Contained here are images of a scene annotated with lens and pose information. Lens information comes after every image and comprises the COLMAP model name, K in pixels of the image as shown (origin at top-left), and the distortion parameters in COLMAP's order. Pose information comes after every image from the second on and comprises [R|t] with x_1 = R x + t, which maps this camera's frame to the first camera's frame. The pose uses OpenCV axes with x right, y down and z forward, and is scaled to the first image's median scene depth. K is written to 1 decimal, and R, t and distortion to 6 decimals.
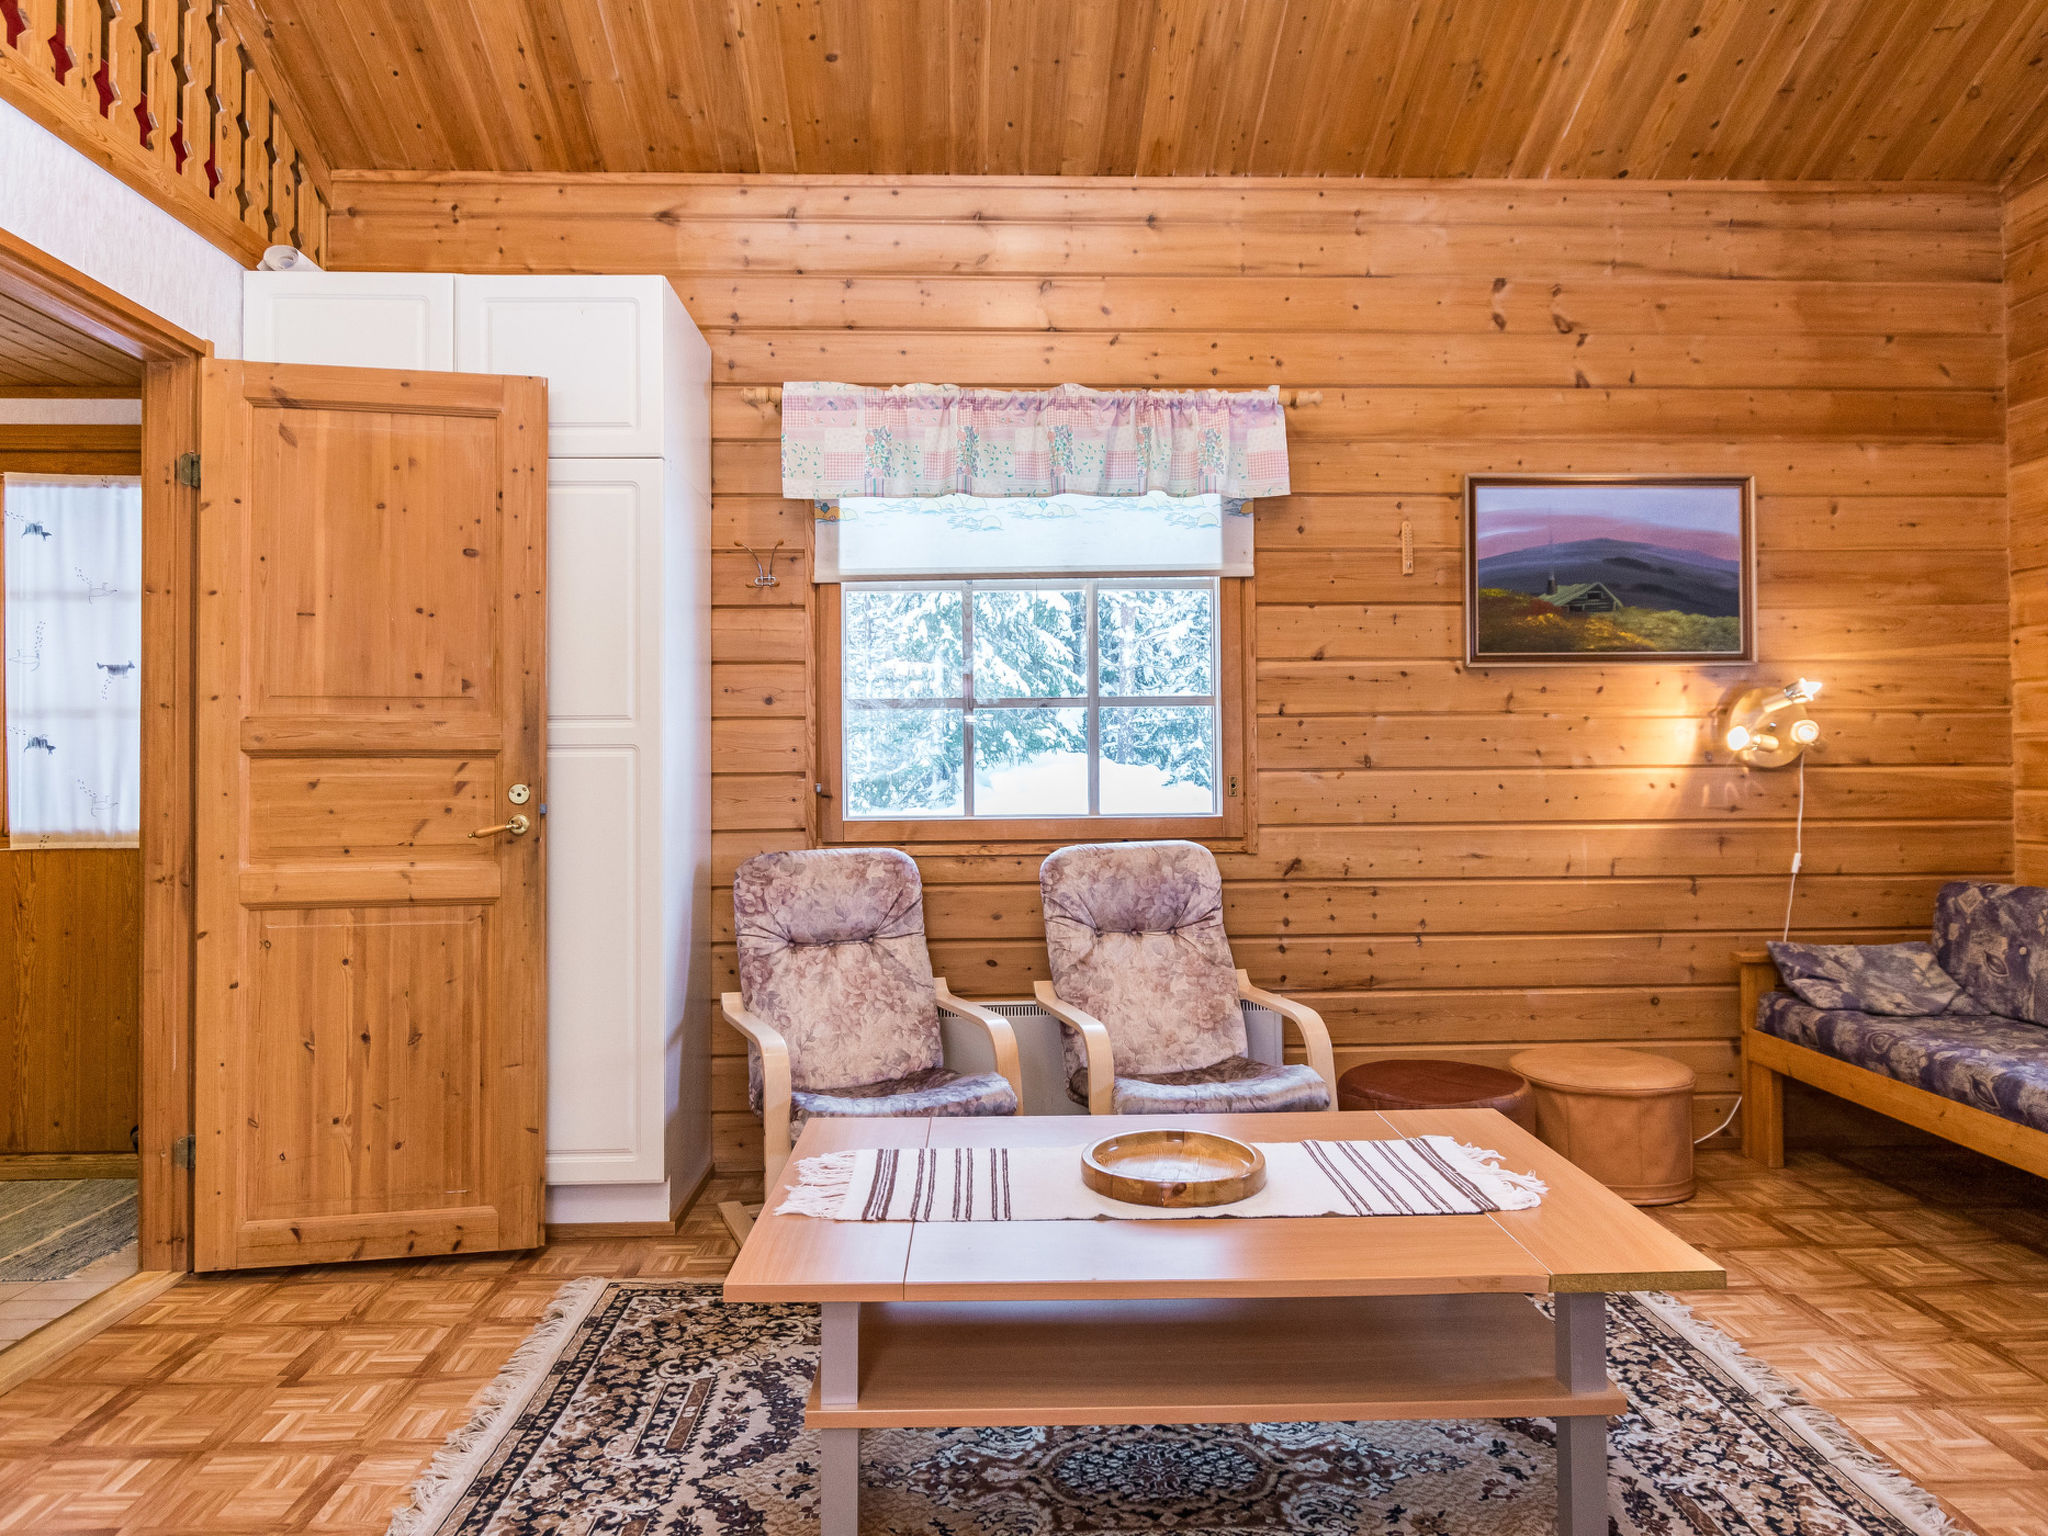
lens RADIAL K [[1330.5, 0, 1042.1], [0, 1330.5, 755.1], [0, 0, 1]] dist [0.002532, -0.007093]
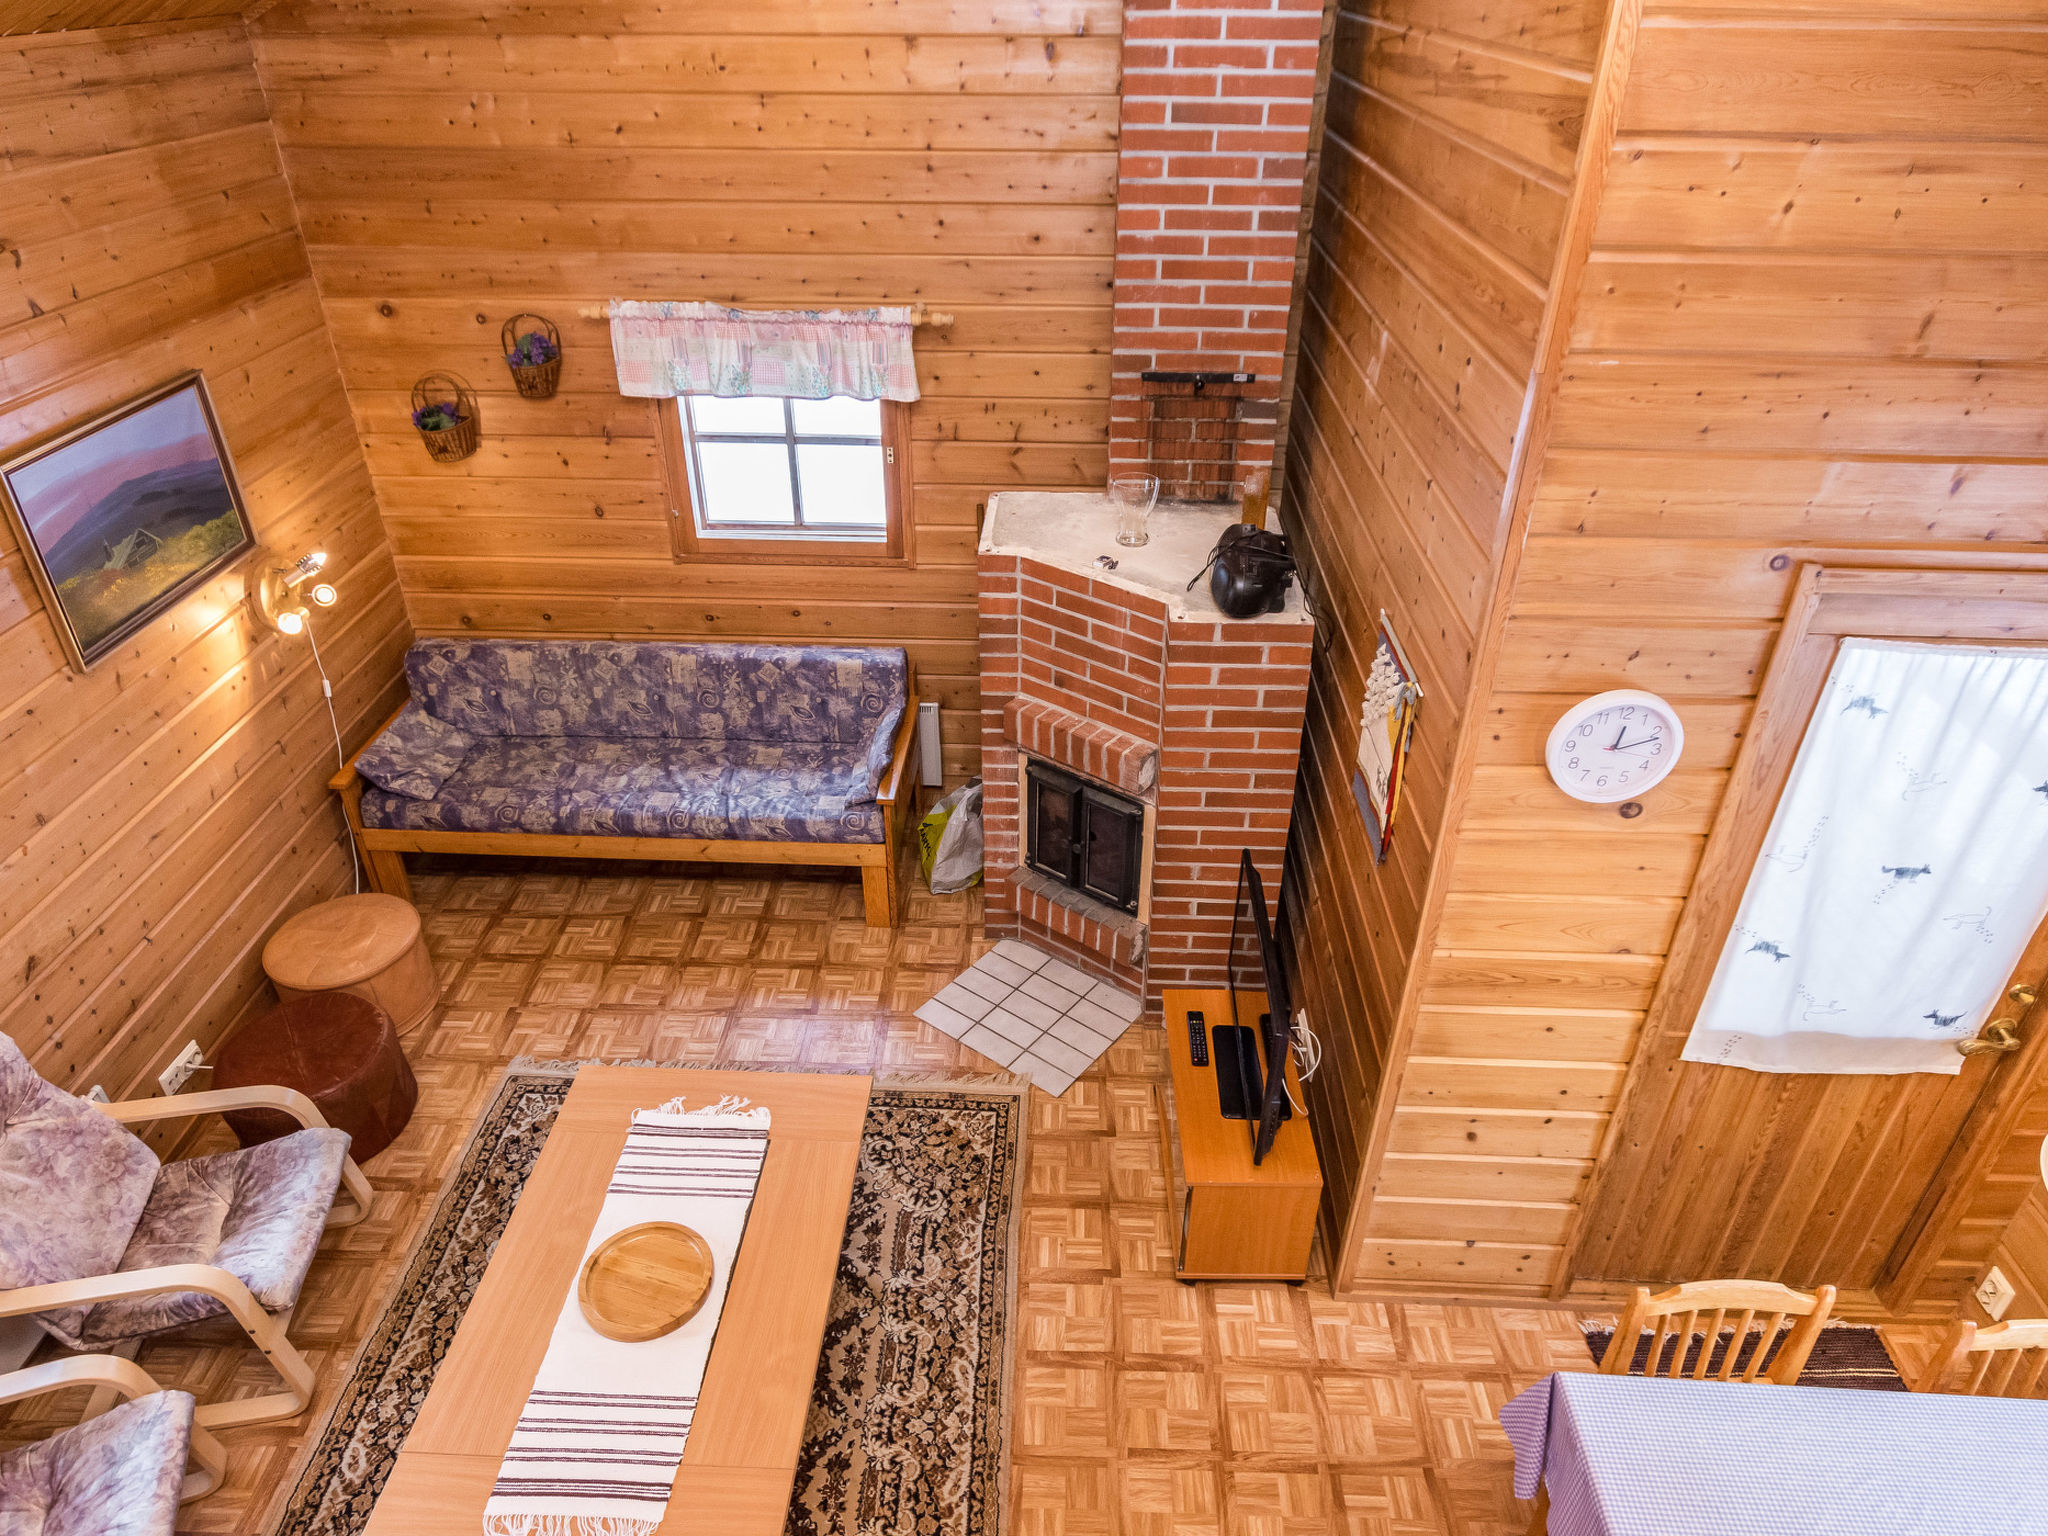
lens RADIAL K [[1287.3, 0, 1018.5], [0, 1287.3, 764.1], [0, 0, 1]] dist [0.011227, 0.000067]
pose [[0.081274, -0.522961, 0.848473, -0.407744], [-0.014747, 0.850565, 0.525663, -0.482214], [-0.996583, -0.055235, 0.061416, 0.300970]]
